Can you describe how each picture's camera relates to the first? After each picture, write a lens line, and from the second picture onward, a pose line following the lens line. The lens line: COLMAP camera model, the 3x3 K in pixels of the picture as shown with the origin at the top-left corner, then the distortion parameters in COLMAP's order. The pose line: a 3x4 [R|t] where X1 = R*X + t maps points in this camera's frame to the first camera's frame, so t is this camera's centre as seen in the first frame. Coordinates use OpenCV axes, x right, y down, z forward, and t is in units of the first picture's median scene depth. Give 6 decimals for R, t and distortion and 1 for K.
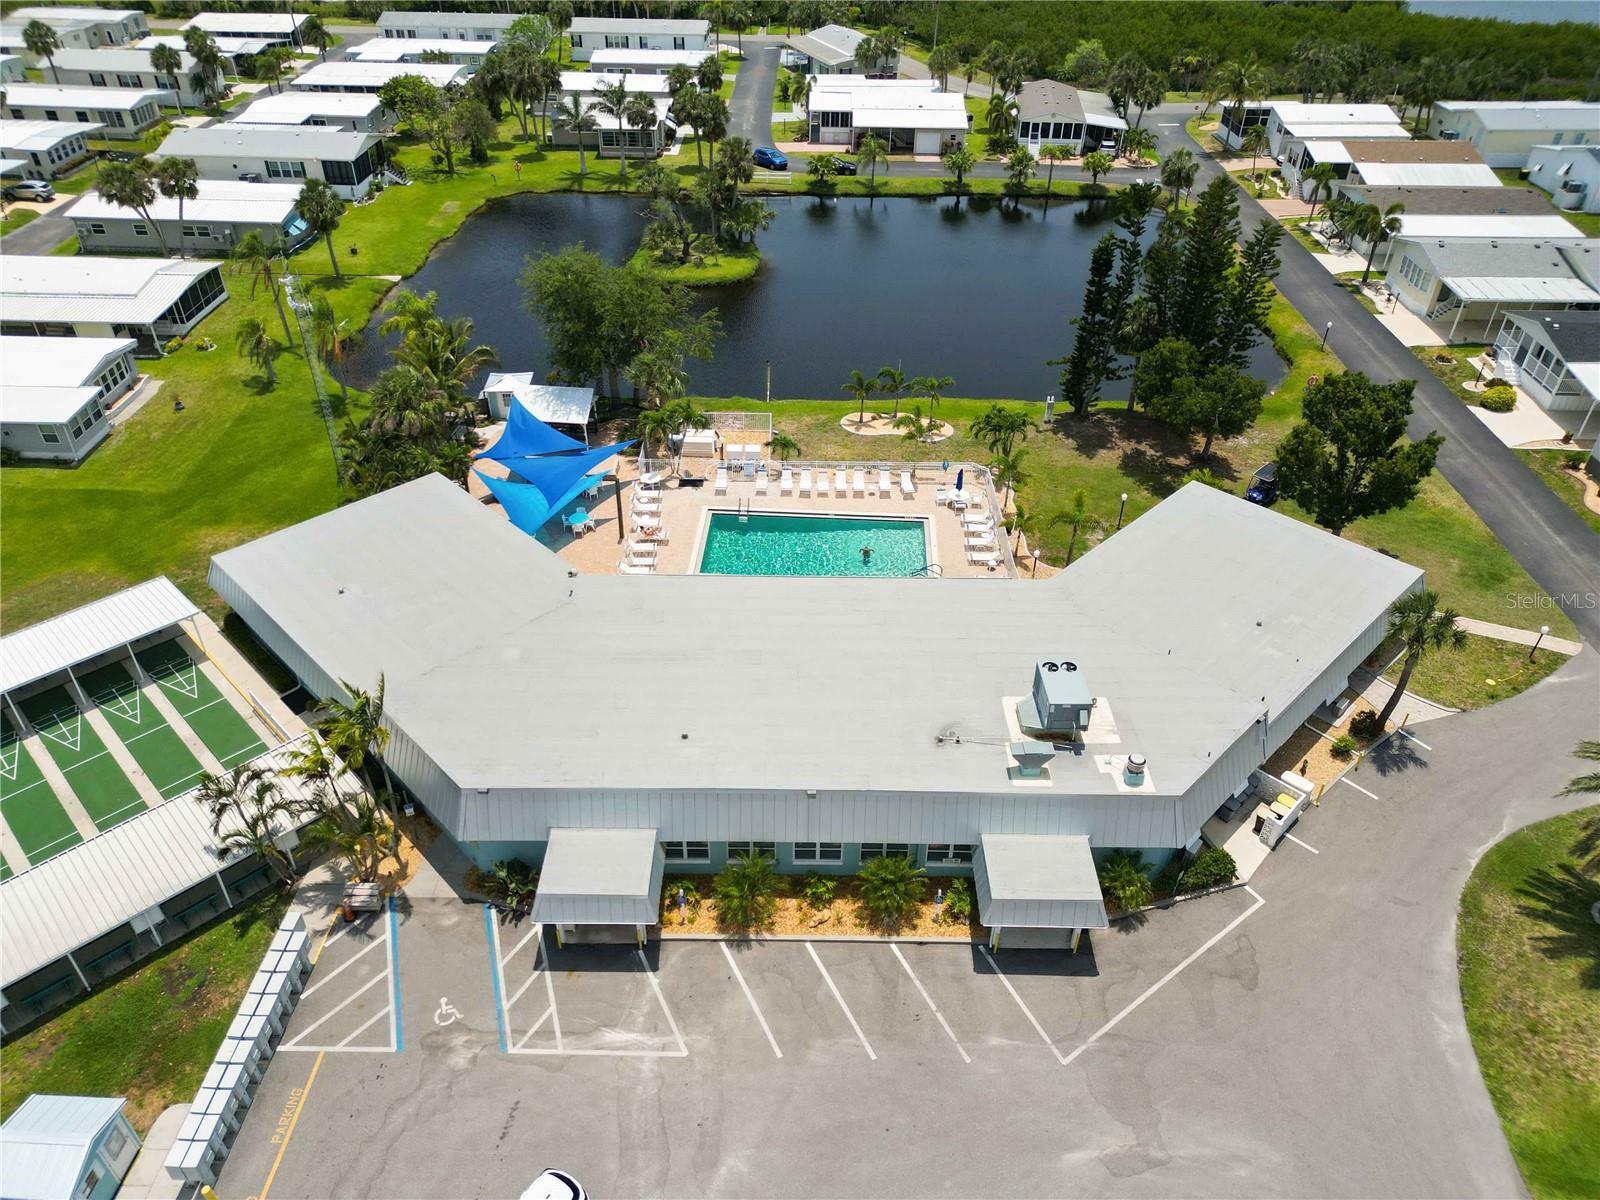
lens RADIAL K [[1119.4, 0, 800.0], [0, 1119.4, 600.0], [0, 0, 1]] dist [0.057128, -0.039499]
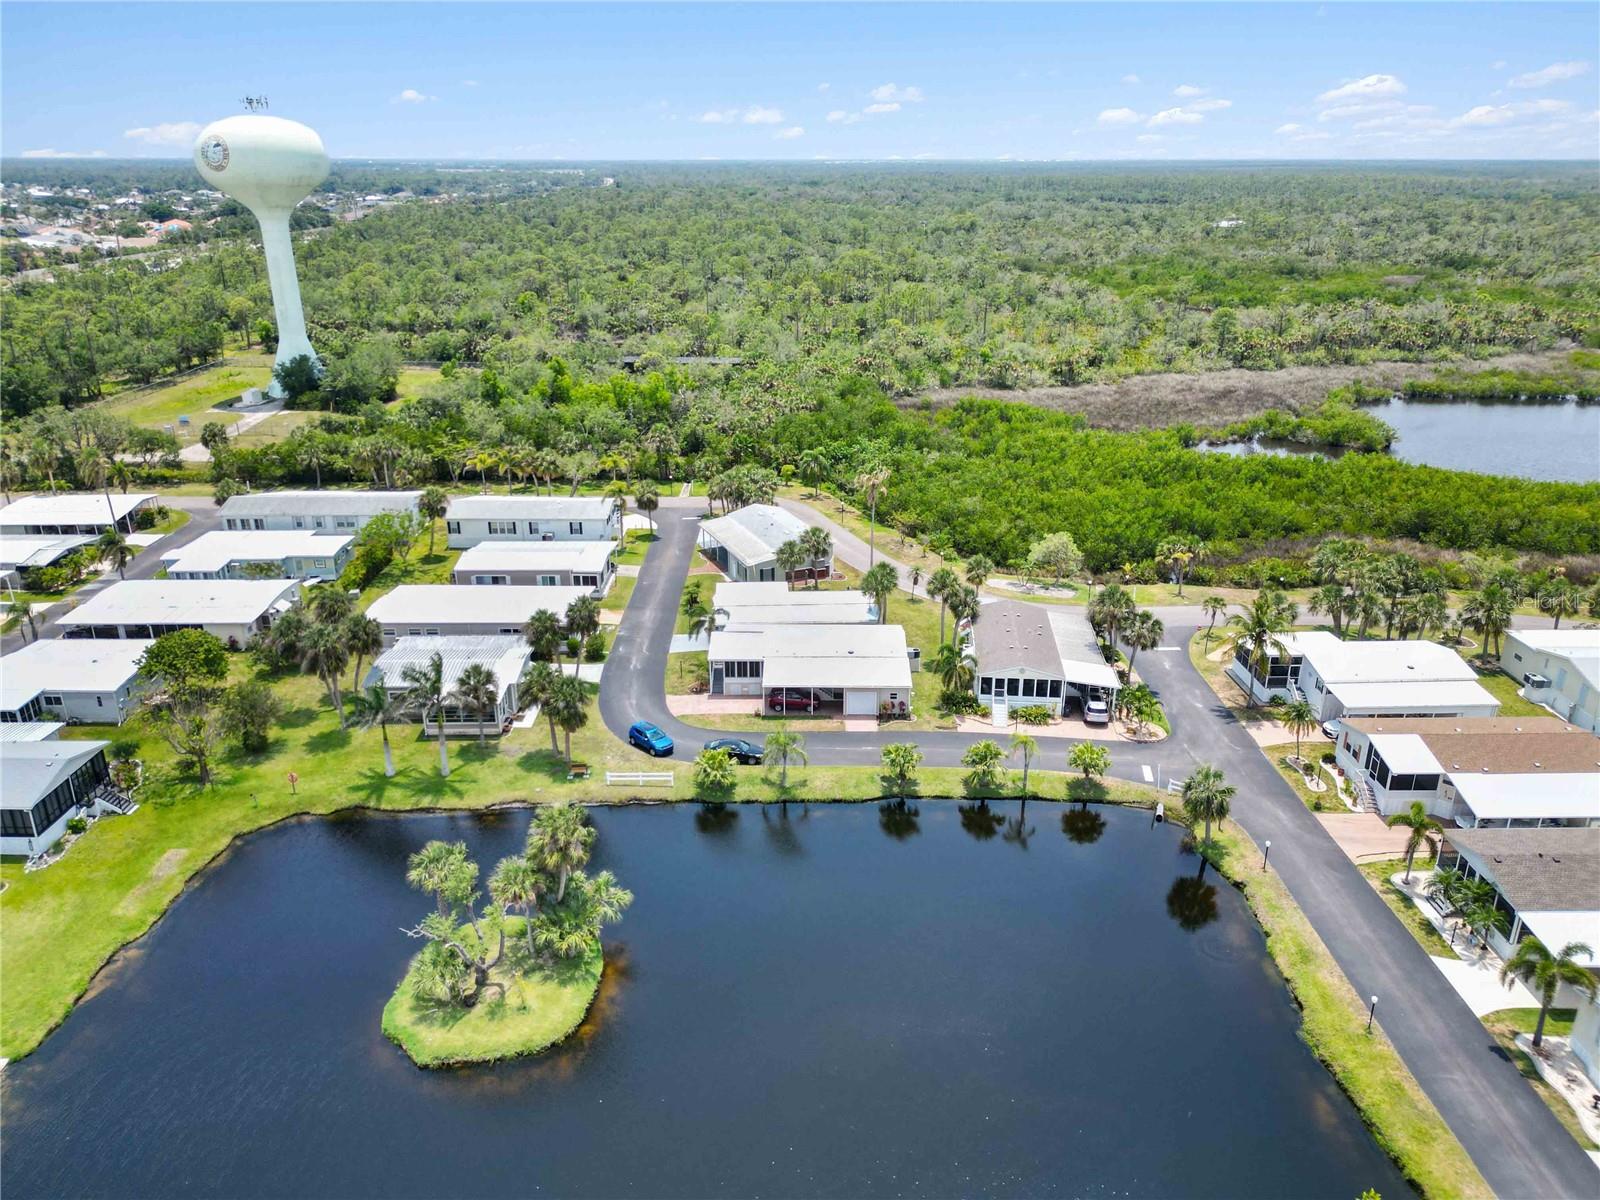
lens RADIAL K [[1146.8, 0, 800.0], [0, 1146.8, 600.0], [0, 0, 1]] dist [0.075001, -0.074728]
pose [[0.999692, -0.018647, 0.016404, 0.107518], [0.022338, 0.963775, -0.265780, -0.476257], [-0.010854, 0.266064, 0.963894, 0.415034]]
